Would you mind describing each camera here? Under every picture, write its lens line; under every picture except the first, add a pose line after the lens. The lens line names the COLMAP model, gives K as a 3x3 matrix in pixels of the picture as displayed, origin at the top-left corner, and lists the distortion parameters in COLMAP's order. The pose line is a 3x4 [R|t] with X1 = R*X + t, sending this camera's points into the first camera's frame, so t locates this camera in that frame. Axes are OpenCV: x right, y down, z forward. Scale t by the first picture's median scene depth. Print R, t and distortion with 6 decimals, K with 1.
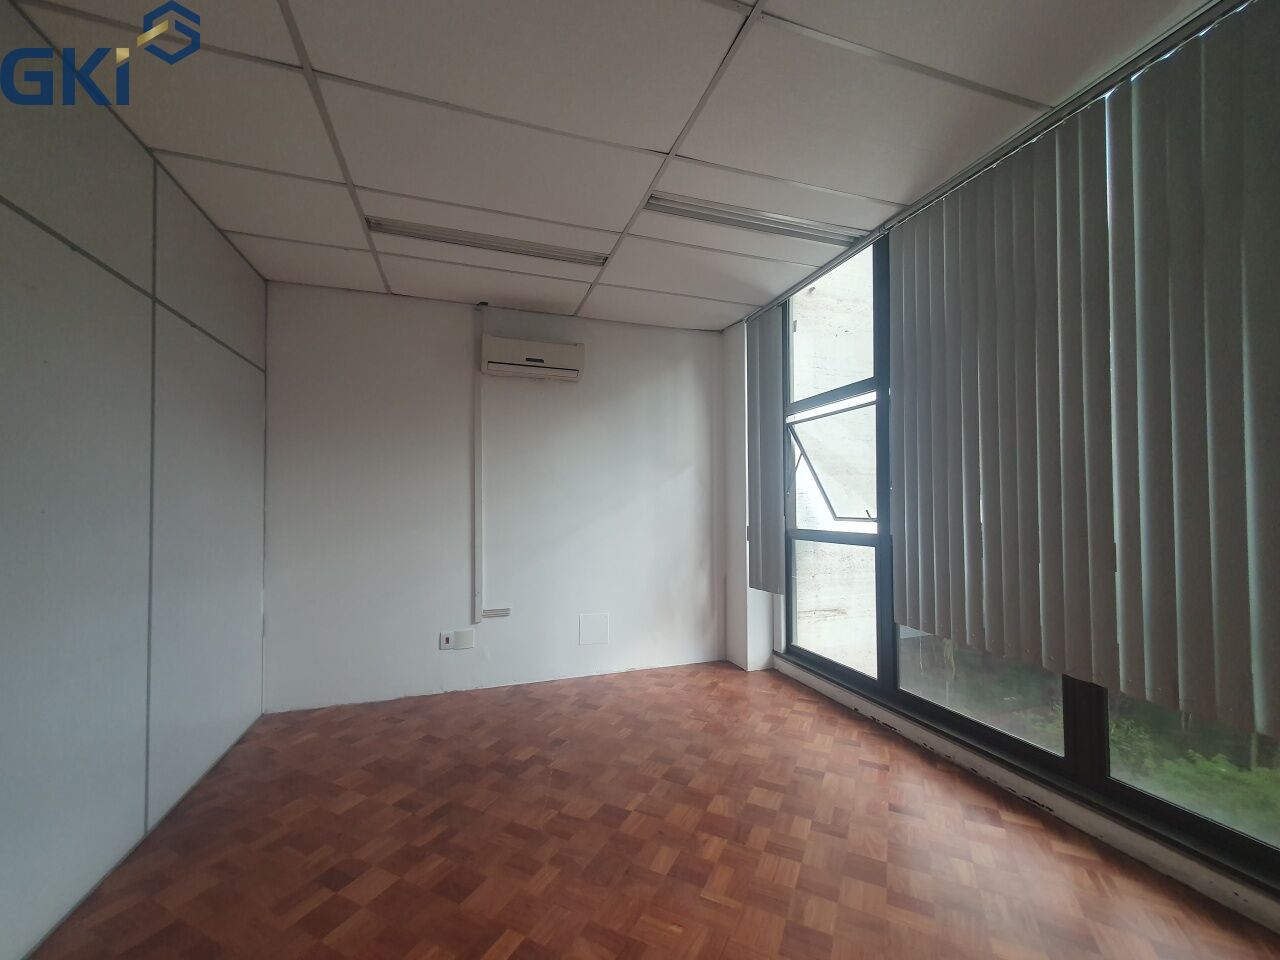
lens RADIAL K [[514.8, 0, 638.7], [0, 514.8, 488.4], [0, 0, 1]] dist [0.002209, -0.000258]
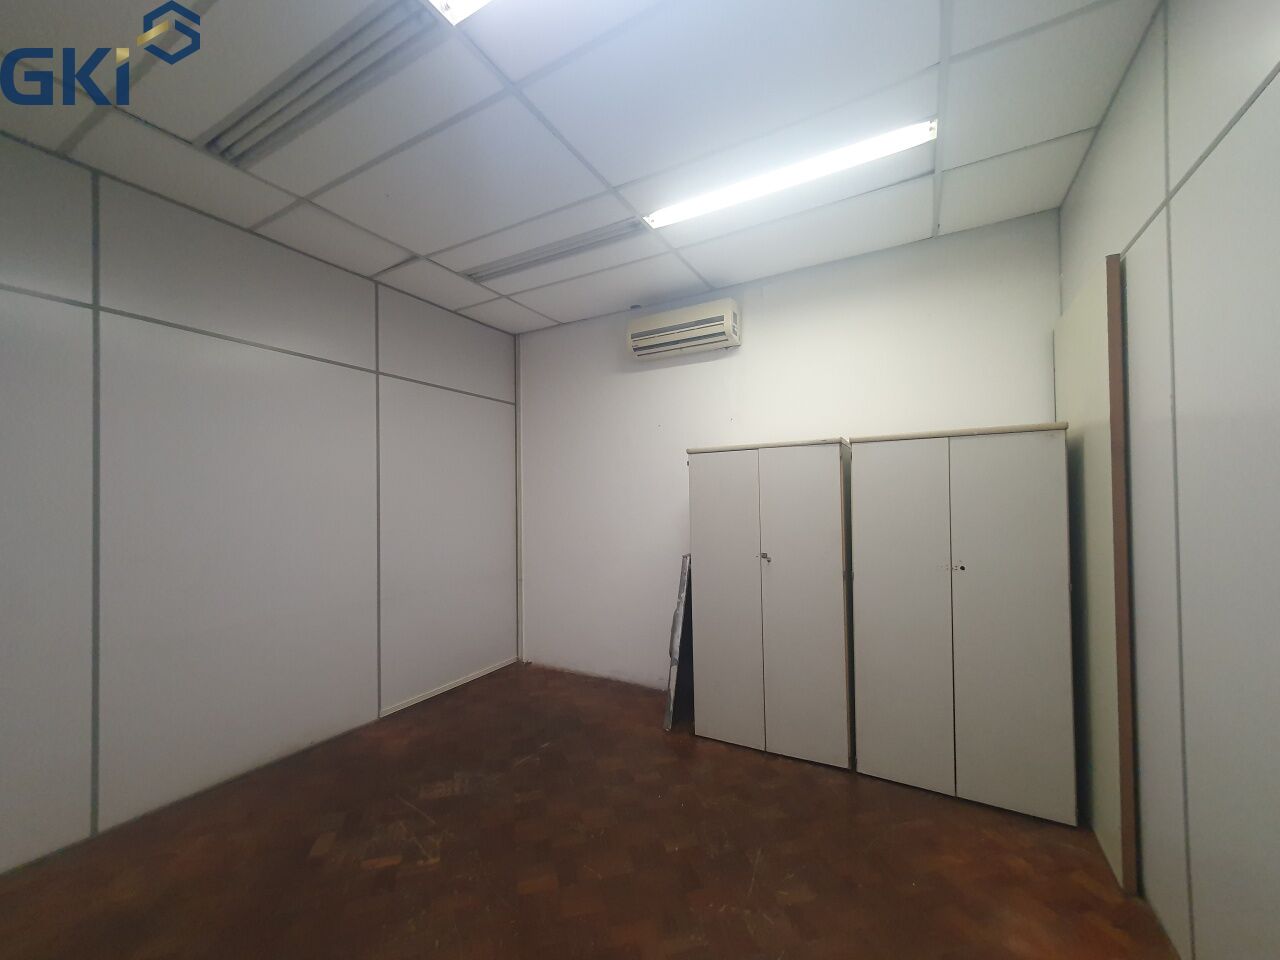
lens RADIAL K [[514.8, 0, 639.0], [0, 514.8, 483.6], [0, 0, 1]] dist [0.002209, -0.000258]
pose [[0.679241, -0.019945, -0.733644, 0.592072], [0.016154, 0.999795, -0.012224, -0.003958], [0.733738, -0.003548, 0.679424, 0.435509]]
